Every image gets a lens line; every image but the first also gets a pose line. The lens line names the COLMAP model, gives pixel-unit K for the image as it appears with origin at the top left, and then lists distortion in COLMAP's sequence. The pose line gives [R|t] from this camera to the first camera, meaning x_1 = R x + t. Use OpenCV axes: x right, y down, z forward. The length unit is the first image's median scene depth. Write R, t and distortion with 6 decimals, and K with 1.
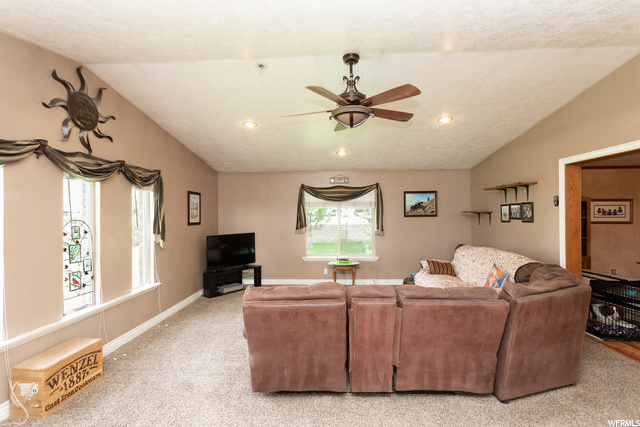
lens RADIAL K [[301.4, 0, 318.3], [0, 301.4, 211.6], [0, 0, 1]] dist [0.001641, 0.000779]
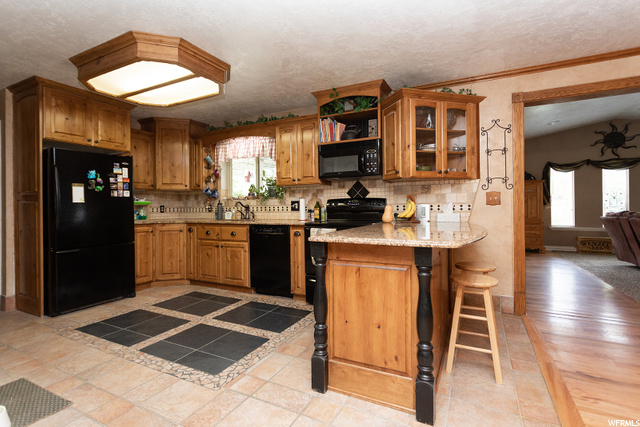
lens RADIAL K [[301.4, 0, 318.3], [0, 301.4, 211.6], [0, 0, 1]] dist [0.001641, 0.000779]
pose [[-0.417241, 0.022223, -0.908524, 2.011178], [0.020985, 0.999670, 0.014815, 0.113439], [0.908554, -0.012884, -0.417570, -0.071789]]
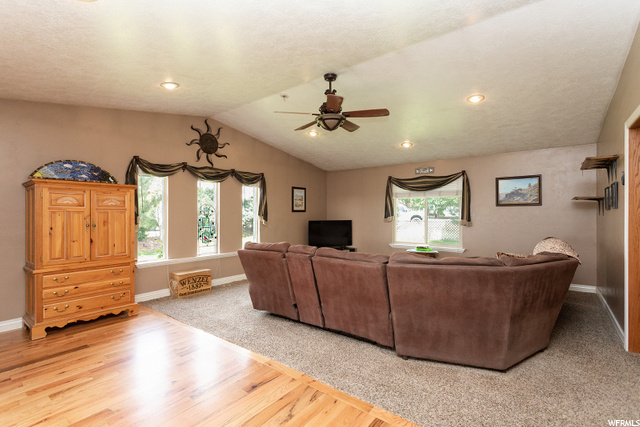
lens RADIAL K [[301.4, 0, 318.3], [0, 301.4, 211.6], [0, 0, 1]] dist [0.001641, 0.000779]
pose [[0.813453, 0.006183, -0.581598, 0.718734], [-0.000992, 0.999957, 0.009243, 0.049823], [0.581630, -0.006942, 0.813424, -0.072482]]
